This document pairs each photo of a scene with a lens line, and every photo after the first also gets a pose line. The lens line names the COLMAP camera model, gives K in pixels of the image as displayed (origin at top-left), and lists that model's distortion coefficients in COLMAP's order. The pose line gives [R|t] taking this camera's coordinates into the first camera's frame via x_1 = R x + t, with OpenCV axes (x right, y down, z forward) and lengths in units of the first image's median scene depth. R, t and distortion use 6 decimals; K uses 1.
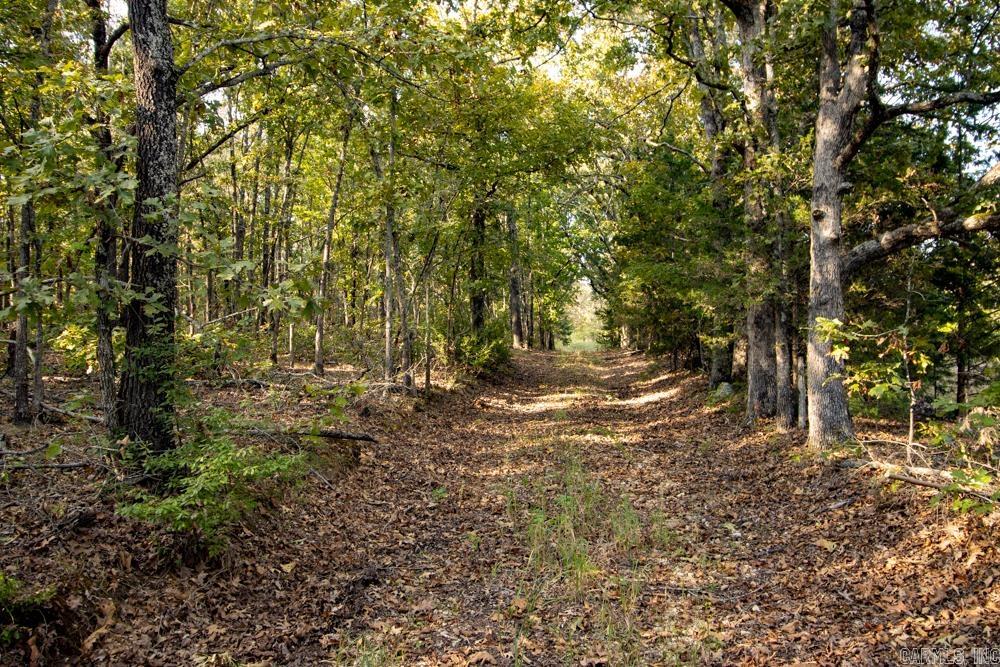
lens RADIAL K [[896.6, 0, 500.3], [0, 896.6, 320.5], [0, 0, 1]] dist [0.011073, 0.007287]
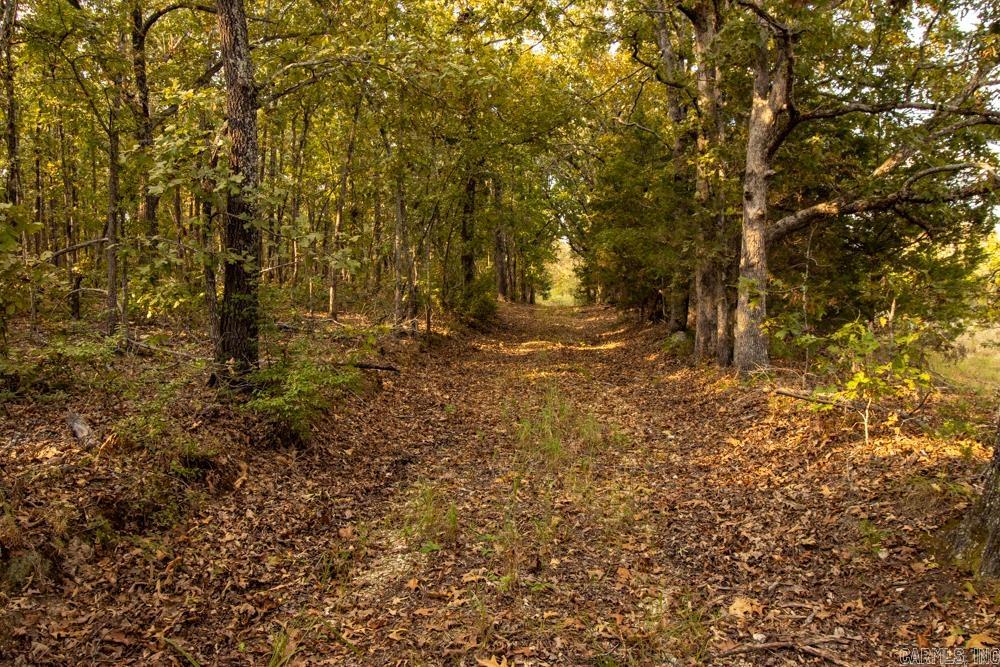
lens RADIAL K [[884.9, 0, 500.0], [0, 884.9, 333.5], [0, 0, 1]] dist [0.008202, -0.001222]
pose [[0.999711, 0.008155, 0.022630, -0.017131], [-0.009604, 0.997861, 0.064656, -0.001235], [-0.022054, -0.064854, 0.997651, -0.203409]]
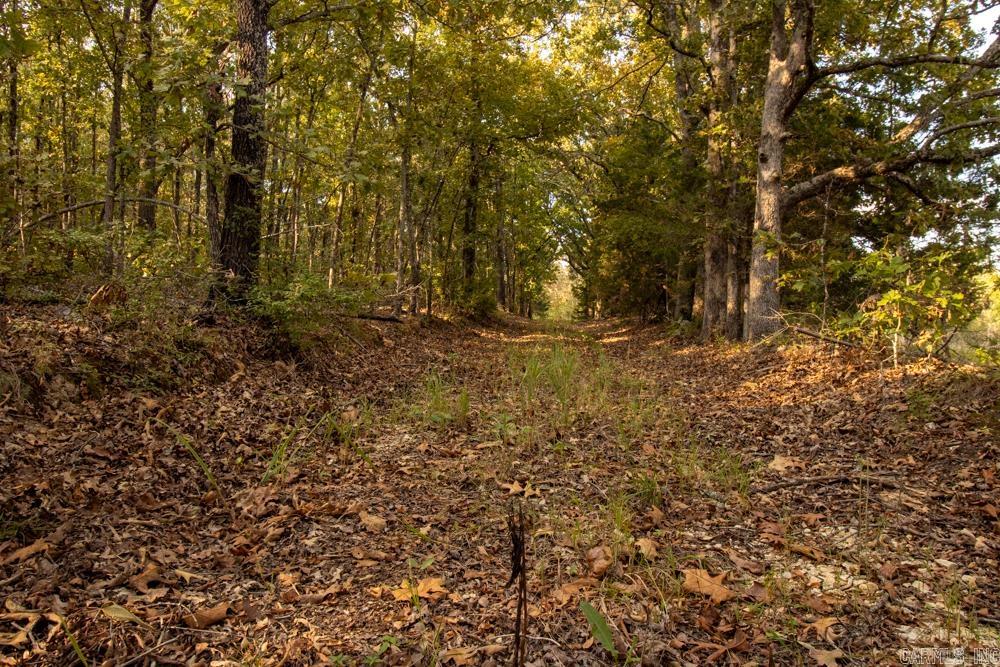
lens RADIAL K [[884.9, 0, 500.0], [0, 884.9, 333.5], [0, 0, 1]] dist [0.008202, -0.001222]
pose [[0.998866, 0.037527, 0.029312, -0.028605], [-0.038070, 0.999109, 0.018216, 0.096983], [-0.028602, -0.019311, 0.999404, -0.176117]]
